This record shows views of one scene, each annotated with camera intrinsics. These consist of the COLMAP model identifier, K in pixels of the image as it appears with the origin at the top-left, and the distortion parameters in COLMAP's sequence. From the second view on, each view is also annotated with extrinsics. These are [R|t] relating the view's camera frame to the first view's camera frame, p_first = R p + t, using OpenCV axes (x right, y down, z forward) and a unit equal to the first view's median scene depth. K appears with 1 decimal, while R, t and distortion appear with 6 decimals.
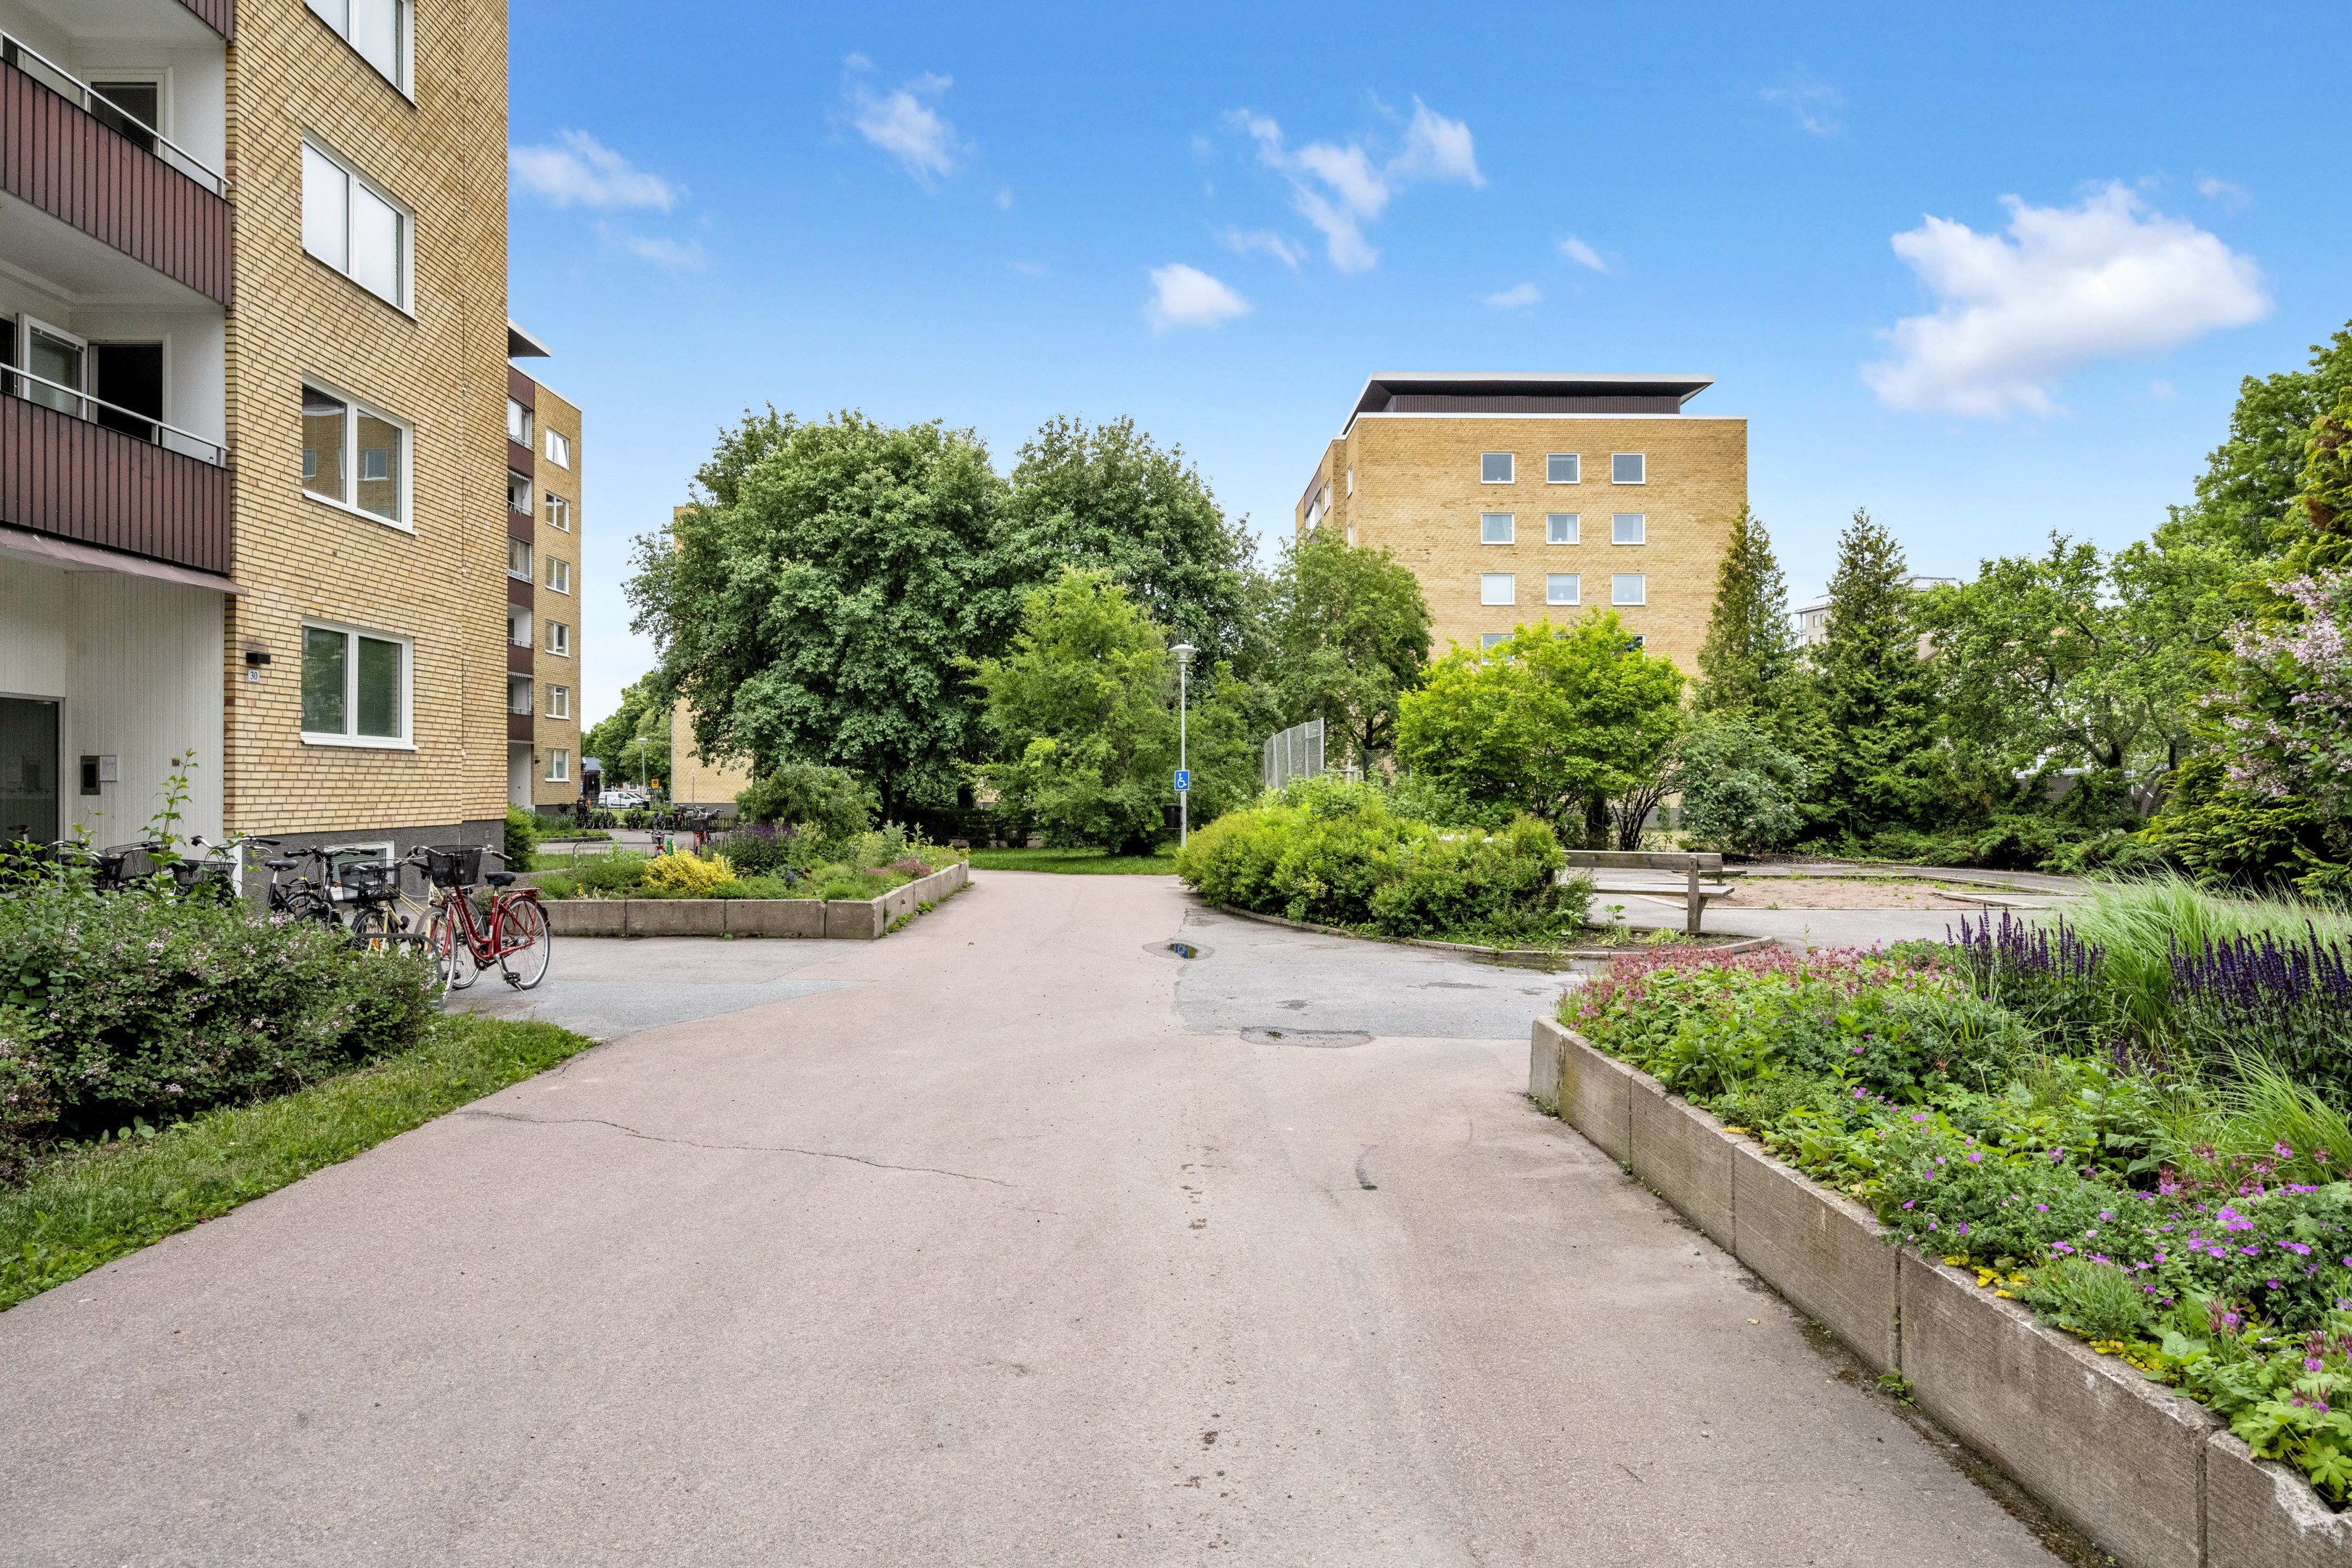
lens RADIAL K [[1340.0, 0, 1169.5], [0, 1340.0, 797.9], [0, 0, 1]] dist [-0.010390, -0.005947]
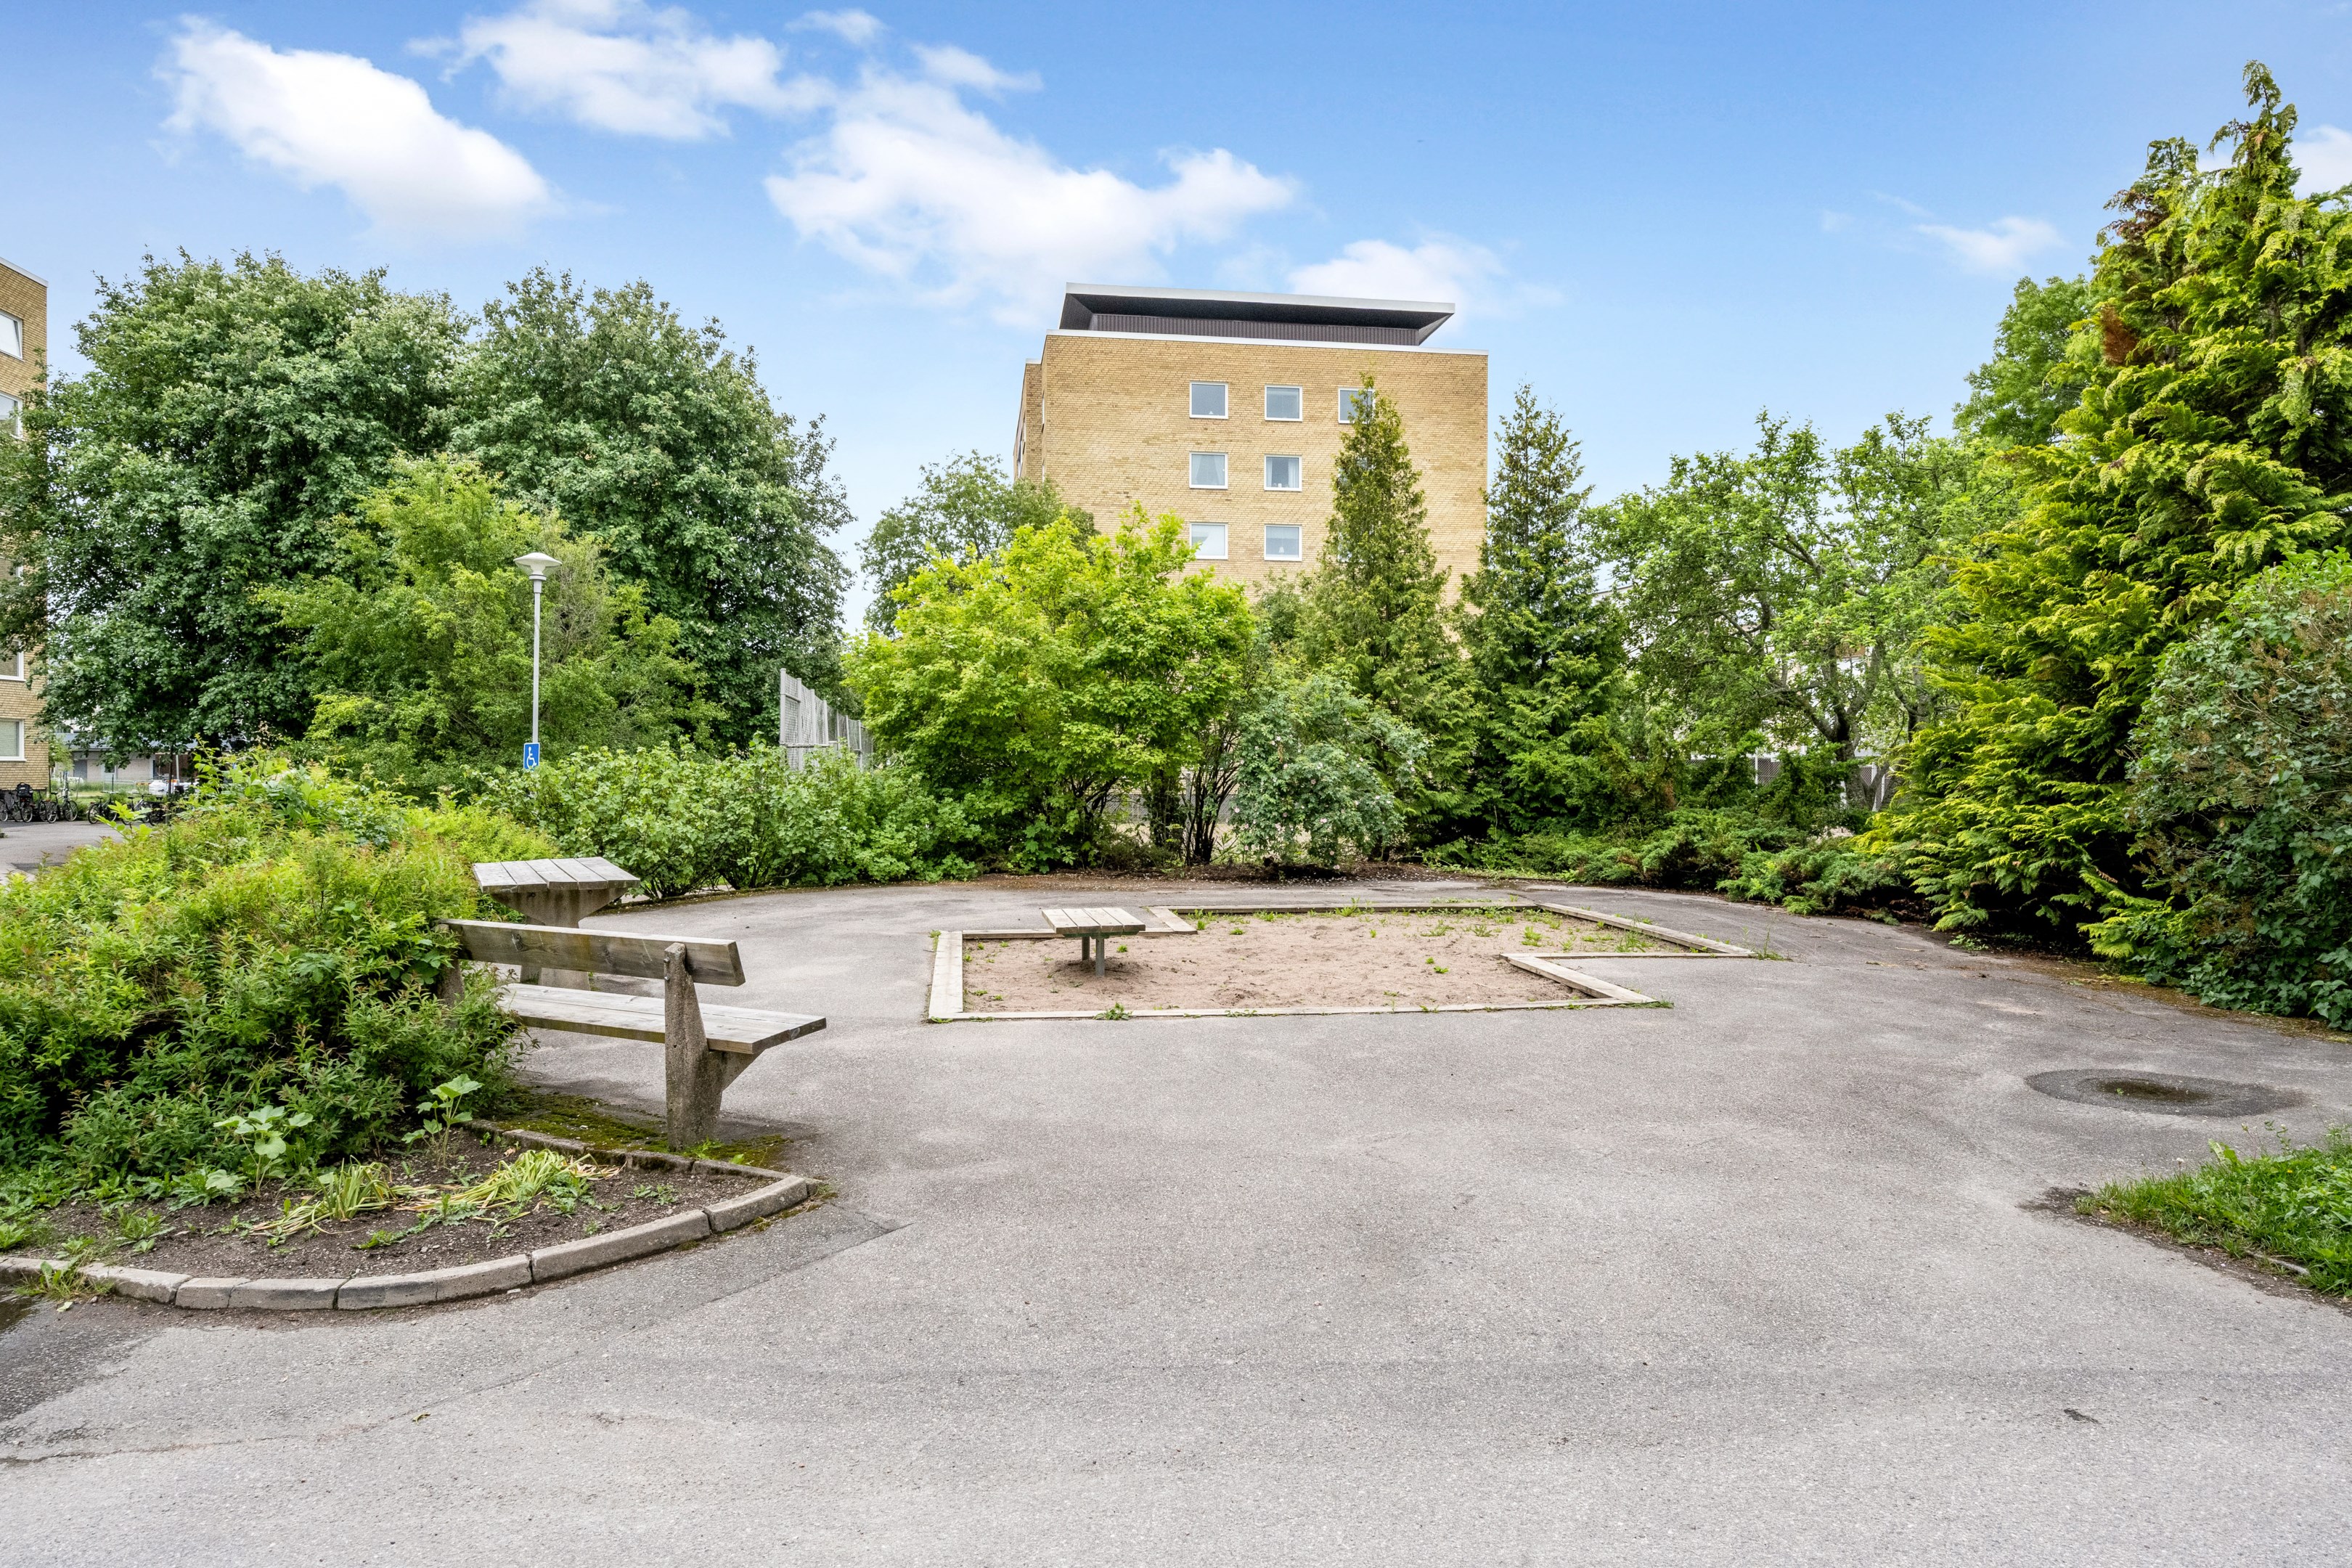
lens RADIAL K [[1340.0, 0, 1180.6], [0, 1340.0, 797.0], [0, 0, 1]] dist [-0.010390, -0.005947]
pose [[0.991983, -0.001891, 0.126357, 0.253199], [0.000468, 0.999936, 0.011292, -0.001565], [-0.126370, -0.011142, 0.991921, 0.312570]]
